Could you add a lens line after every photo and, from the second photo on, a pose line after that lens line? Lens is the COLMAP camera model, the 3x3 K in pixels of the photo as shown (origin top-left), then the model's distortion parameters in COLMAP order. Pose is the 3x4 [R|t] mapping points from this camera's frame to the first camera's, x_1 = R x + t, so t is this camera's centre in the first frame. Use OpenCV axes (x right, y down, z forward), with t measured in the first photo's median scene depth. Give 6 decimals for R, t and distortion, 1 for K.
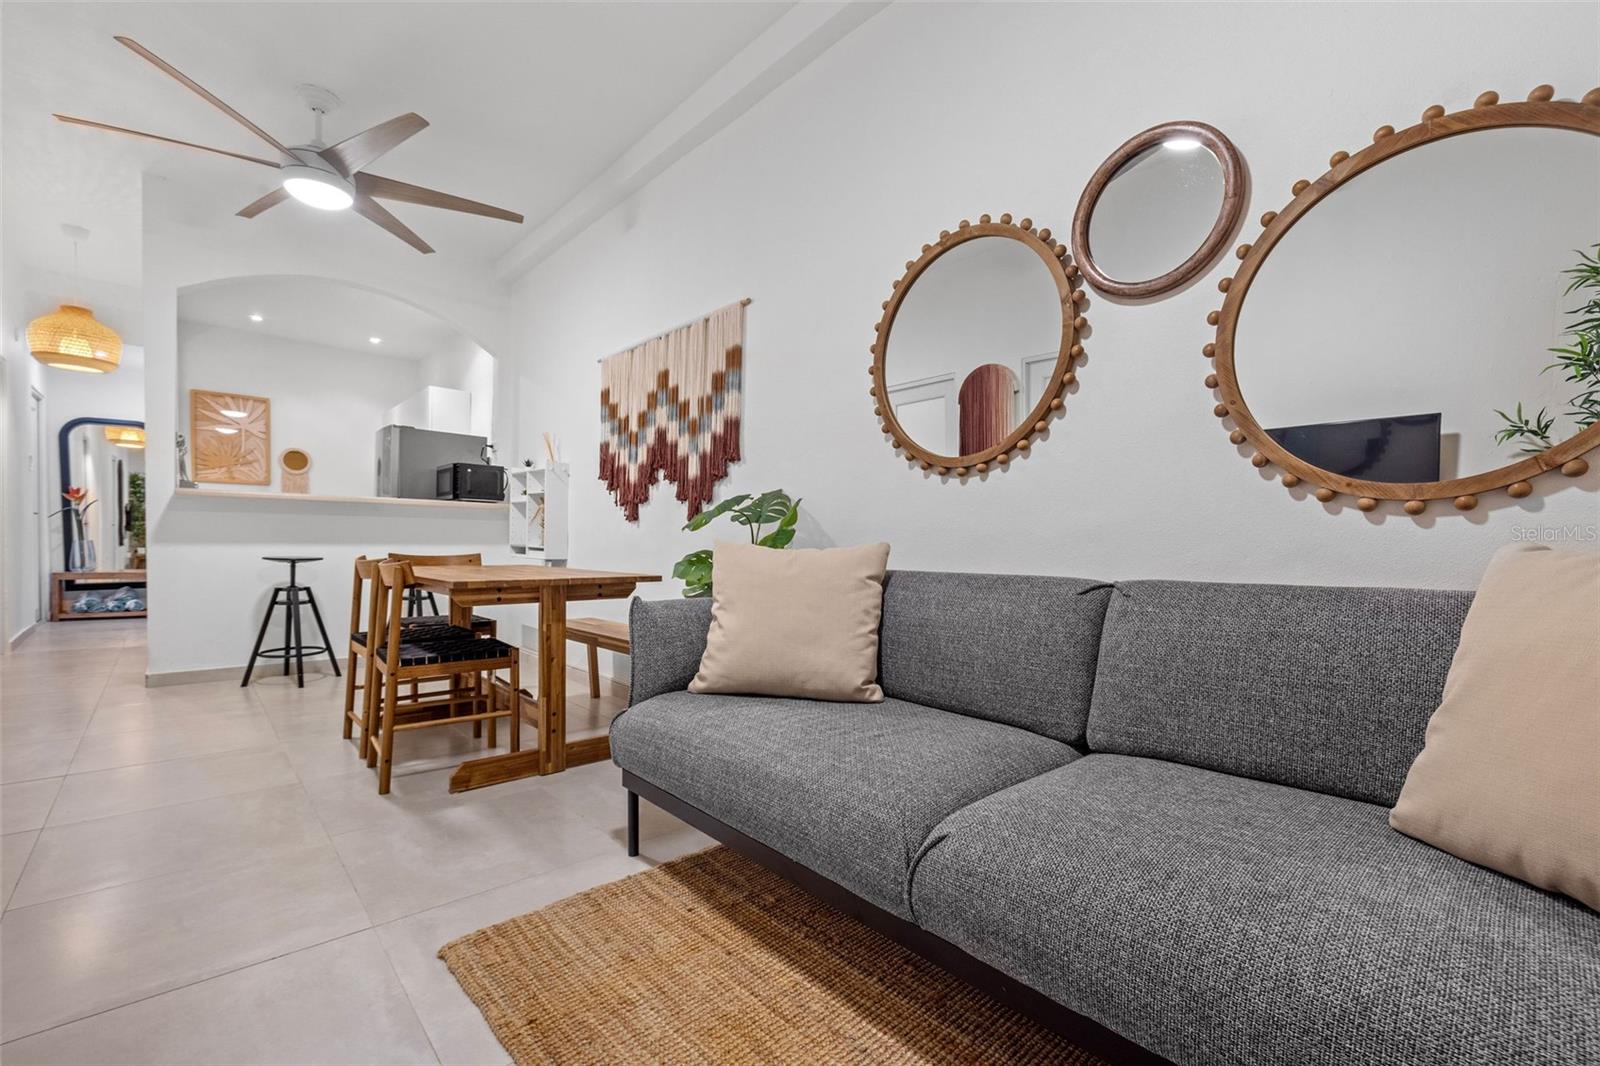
lens RADIAL K [[670.0, 0, 811.9], [0, 670.0, 562.4], [0, 0, 1]] dist [-0.001977, -0.000934]
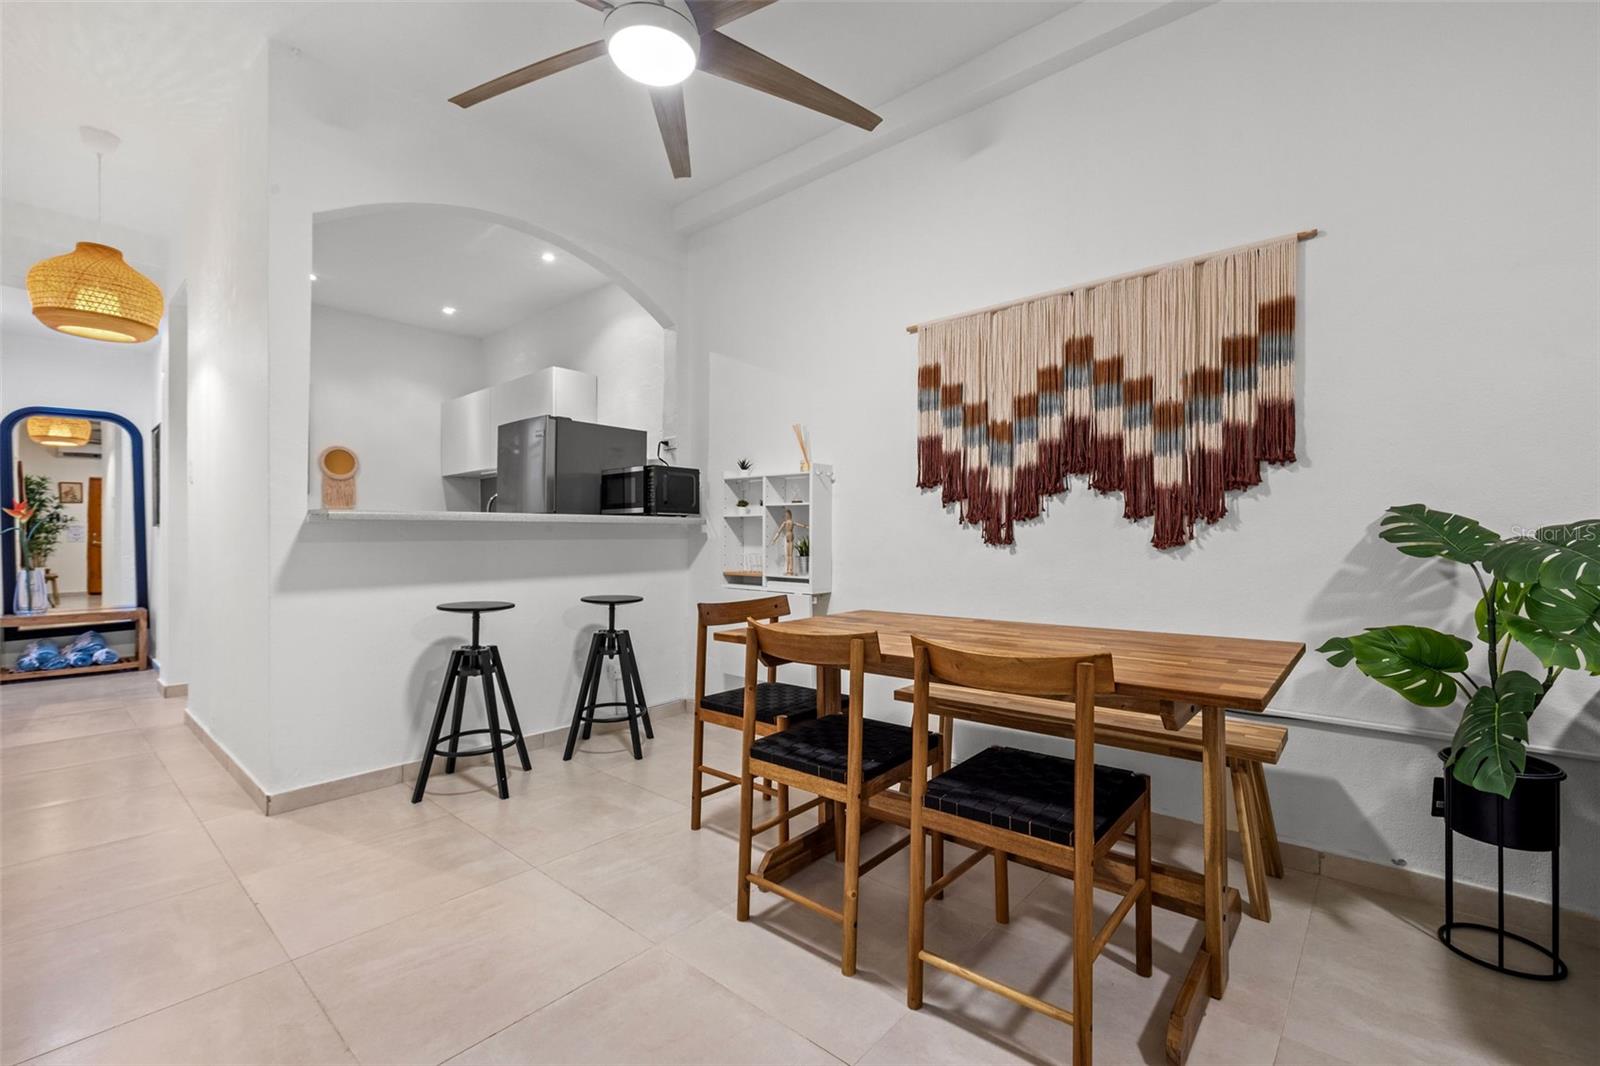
lens RADIAL K [[690.0, 0, 811.8], [0, 690.0, 535.0], [0, 0, 1]] dist [-0.000105, 0.000144]
pose [[0.995306, -0.017036, 0.095268, -0.520078], [0.020494, 0.999162, -0.035444, -0.048746], [-0.094584, 0.037230, 0.994820, 0.267354]]
